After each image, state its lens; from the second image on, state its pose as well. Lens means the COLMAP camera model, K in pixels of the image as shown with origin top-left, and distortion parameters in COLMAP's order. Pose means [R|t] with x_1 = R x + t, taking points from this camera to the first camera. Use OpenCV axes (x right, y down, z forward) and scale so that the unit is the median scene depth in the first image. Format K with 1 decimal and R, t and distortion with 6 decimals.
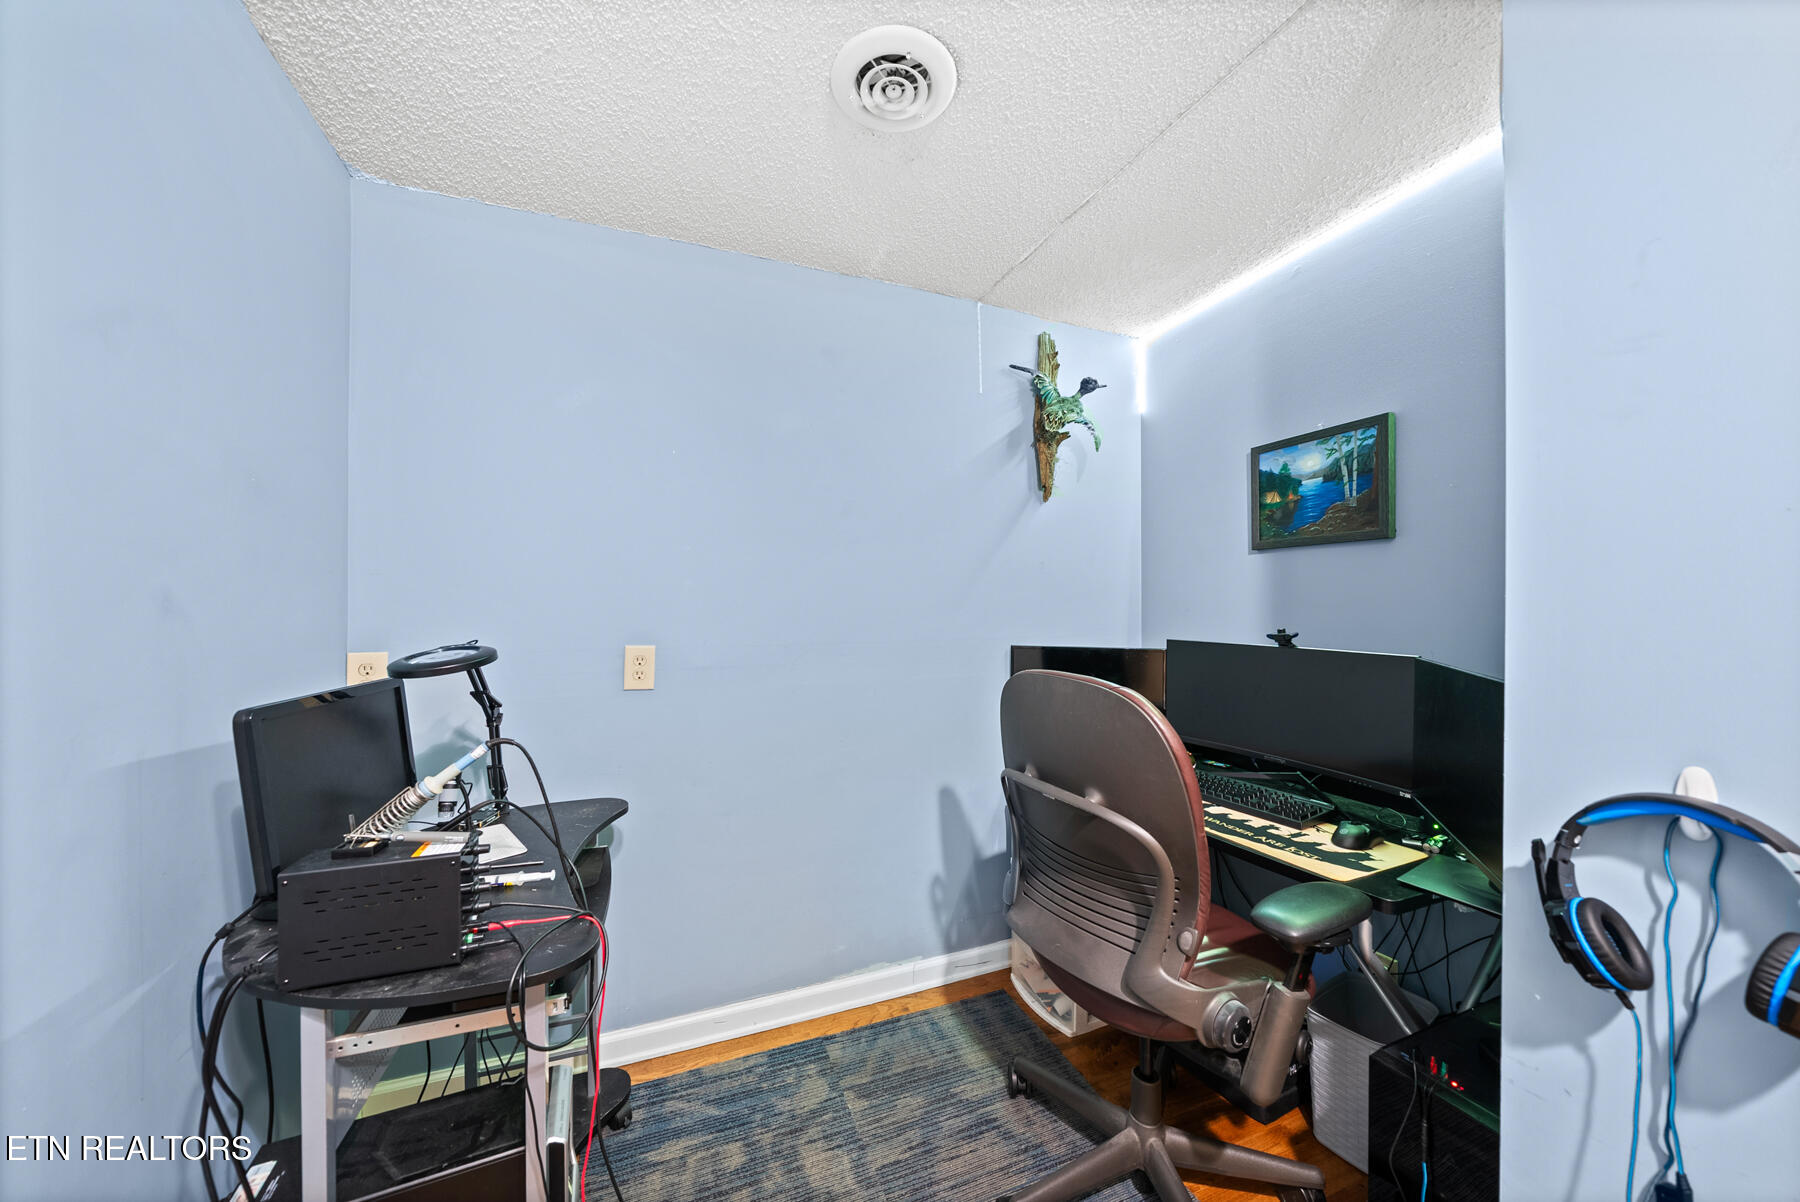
lens RADIAL K [[626.4, 0, 887.2], [0, 626.4, 602.2], [0, 0, 1]] dist [-0.003350, -0.000073]
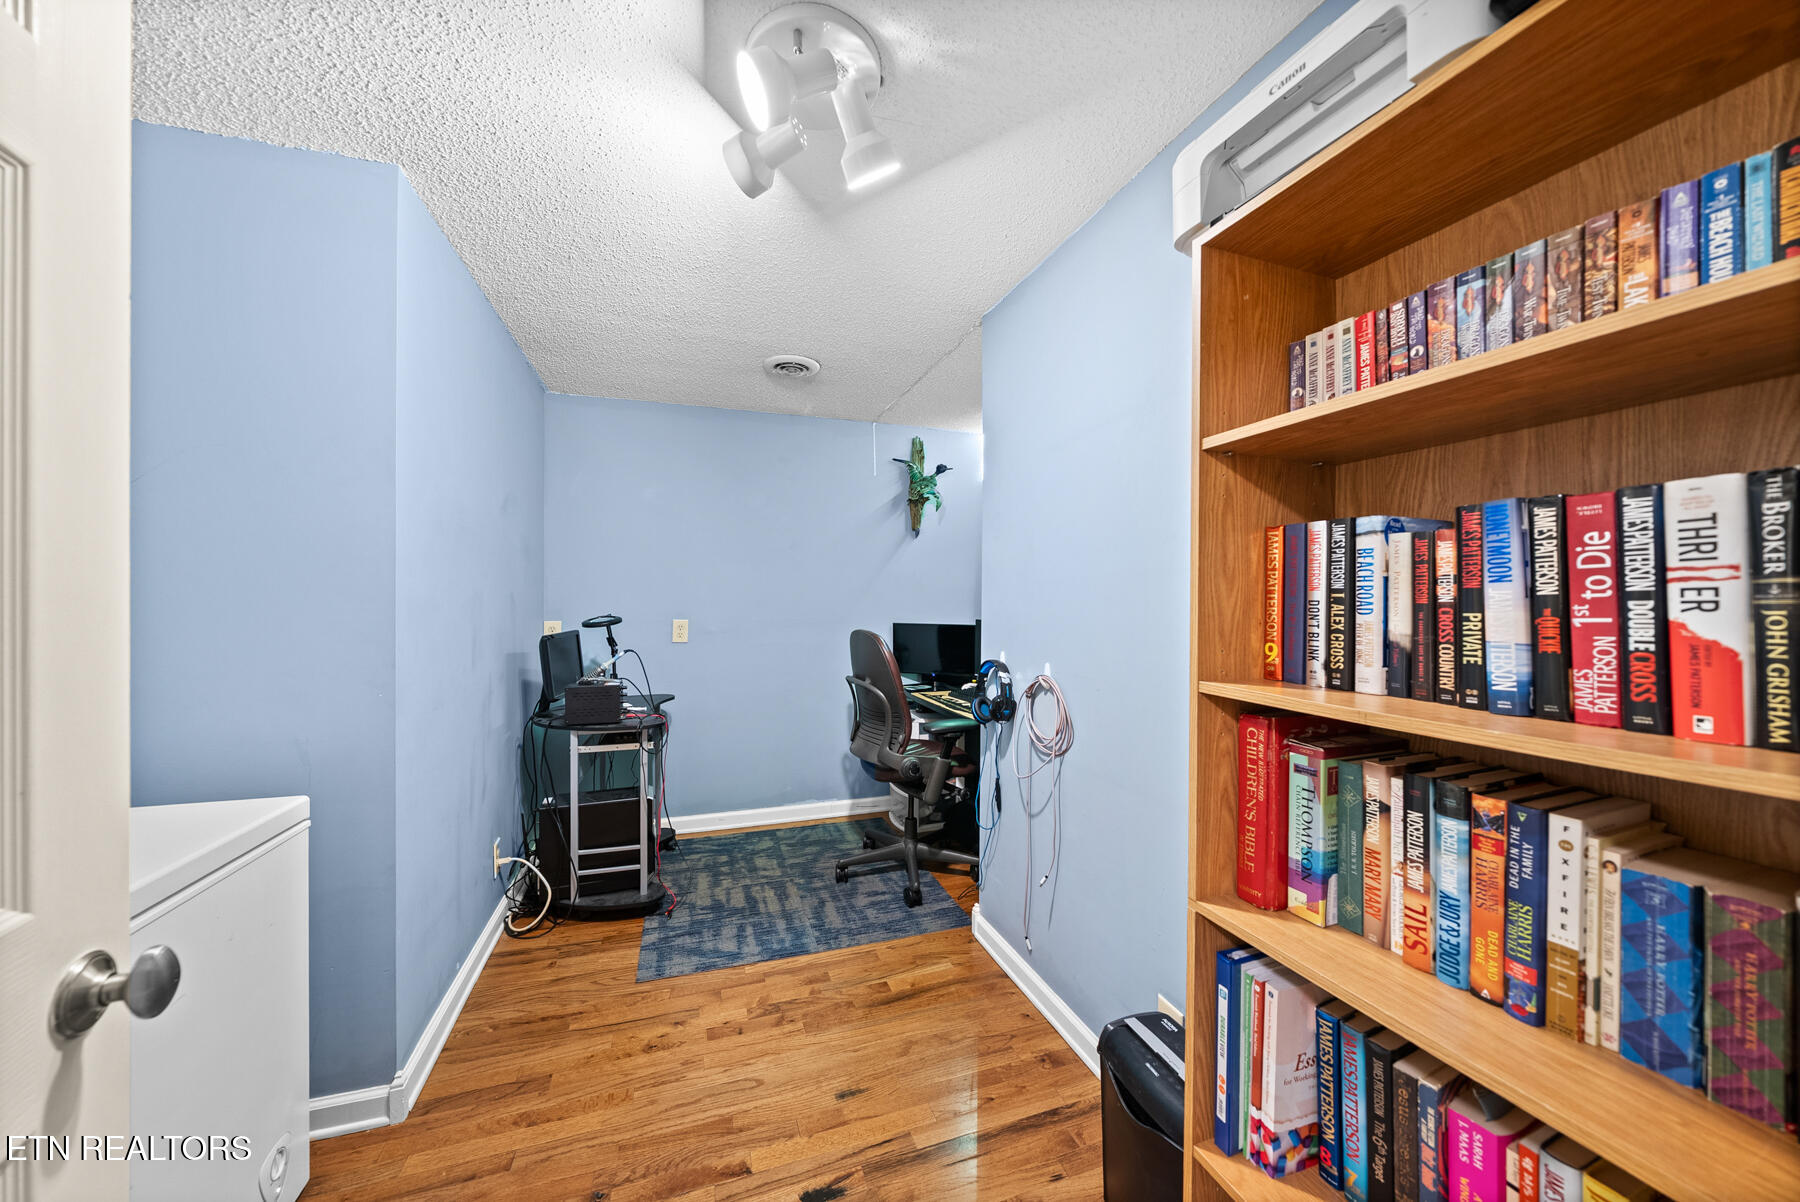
lens RADIAL K [[638.9, 0, 892.9], [0, 638.9, 595.7], [0, 0, 1]] dist [-0.003513, -0.000072]
pose [[0.998517, 0.001861, -0.054411, 0.336104], [-0.001954, 0.999997, -0.001664, -0.002751], [0.054408, 0.001768, 0.998517, -0.854204]]
